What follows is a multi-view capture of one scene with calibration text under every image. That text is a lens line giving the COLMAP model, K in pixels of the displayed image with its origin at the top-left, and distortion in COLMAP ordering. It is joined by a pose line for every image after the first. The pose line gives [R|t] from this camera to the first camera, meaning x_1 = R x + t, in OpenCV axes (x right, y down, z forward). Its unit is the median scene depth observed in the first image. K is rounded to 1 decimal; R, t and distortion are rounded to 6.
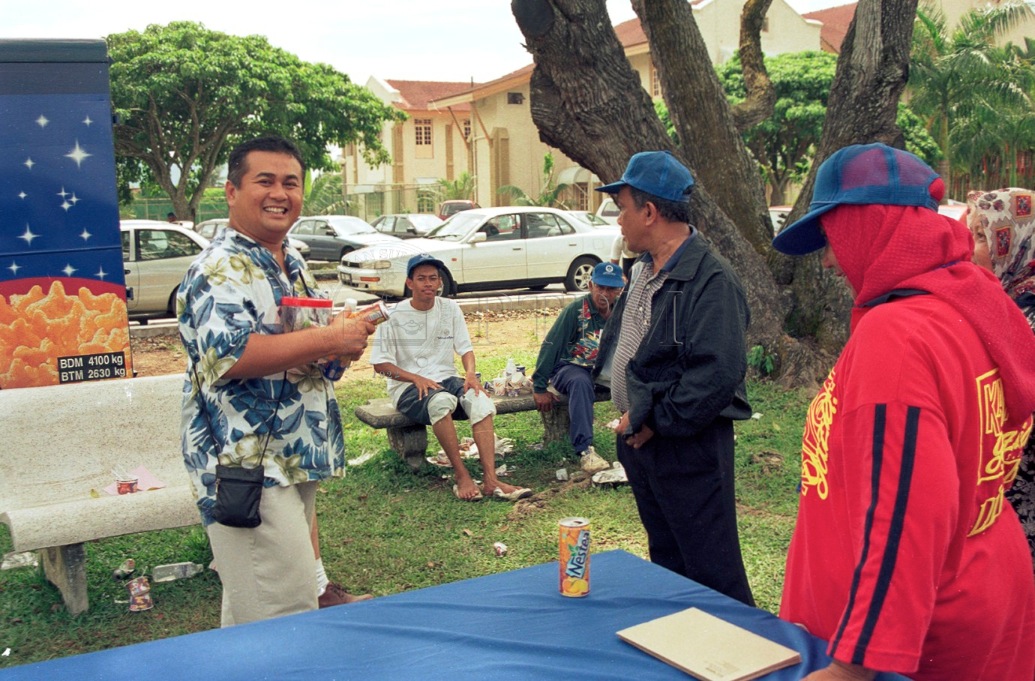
lens RADIAL K [[1293.3, 0, 517.5], [0, 1293.3, 340.5], [0, 0, 1]] dist [-0.115053, -0.003170]
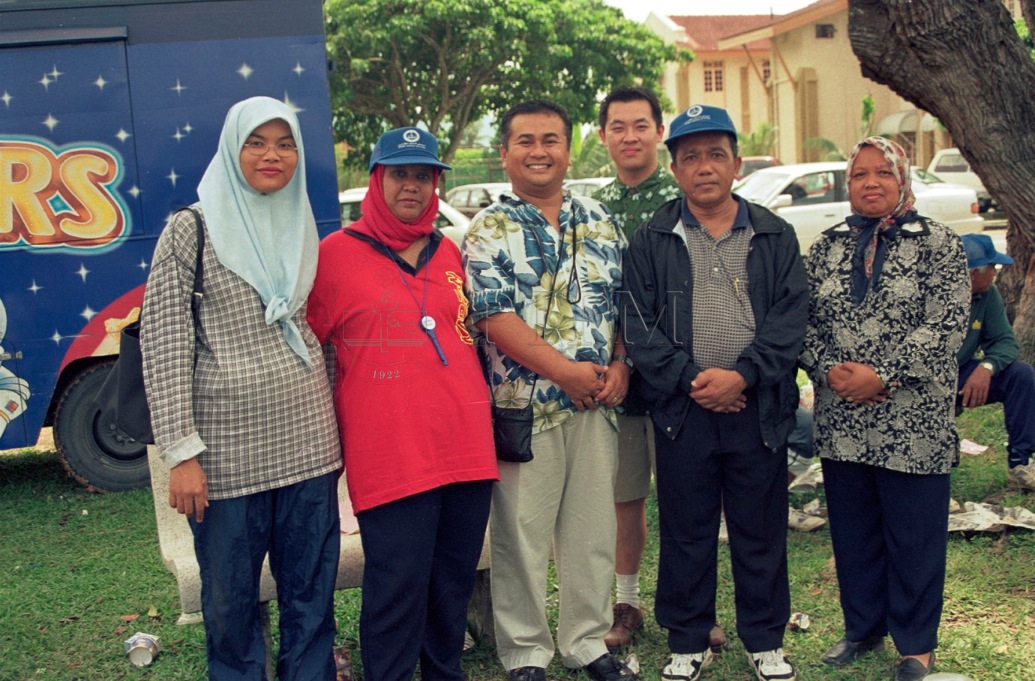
lens RADIAL K [[1293.3, 0, 517.5], [0, 1293.3, 340.5], [0, 0, 1]] dist [-0.115053, -0.003170]
pose [[0.973906, 0.003646, -0.226921, -0.007805], [0.002596, 0.999627, 0.027205, -0.014221], [0.226935, -0.027084, 0.973533, 0.167394]]
